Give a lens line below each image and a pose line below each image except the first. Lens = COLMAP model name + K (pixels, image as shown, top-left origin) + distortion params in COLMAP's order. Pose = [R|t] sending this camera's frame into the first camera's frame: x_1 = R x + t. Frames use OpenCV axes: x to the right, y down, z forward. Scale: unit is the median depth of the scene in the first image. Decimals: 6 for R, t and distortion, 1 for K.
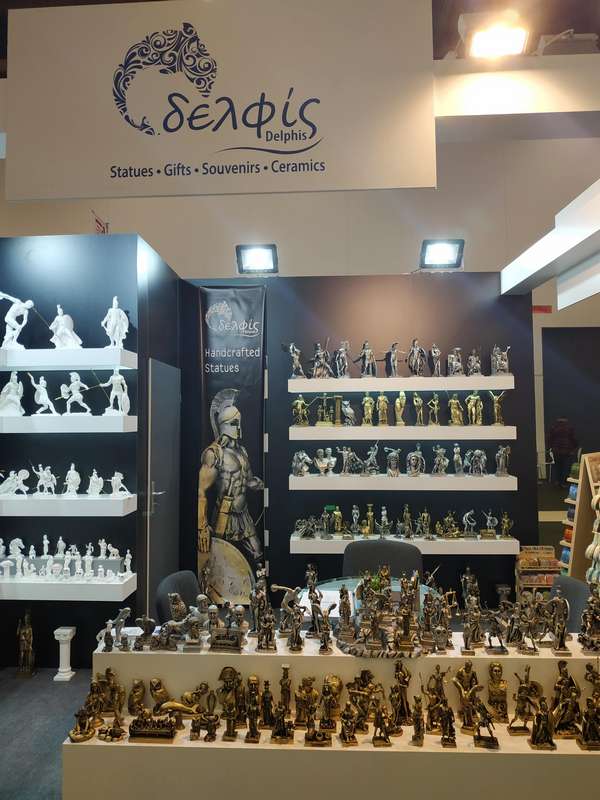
lens RADIAL K [[574.3, 0, 299.4], [0, 574.3, 393.5], [0, 0, 1]] dist [0.026647, -0.043839]
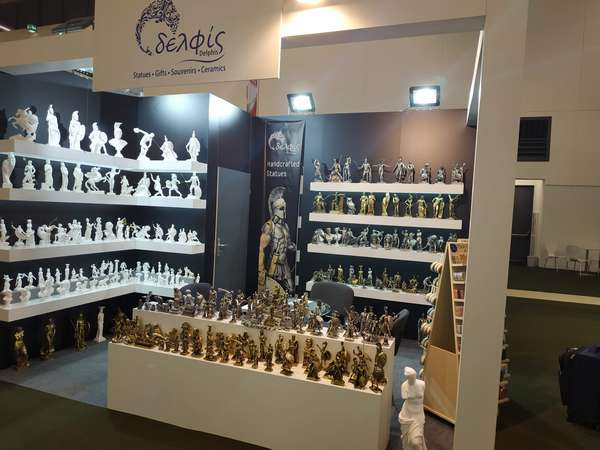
lens RADIAL K [[430.7, 0, 300.9], [0, 430.7, 228.6], [0, 0, 1]] dist [0.026647, -0.043839]
pose [[0.951622, 0.065673, -0.300171, 0.401710], [-0.040134, 0.995090, 0.090474, -0.004519], [0.304639, -0.074050, 0.949585, -0.170289]]
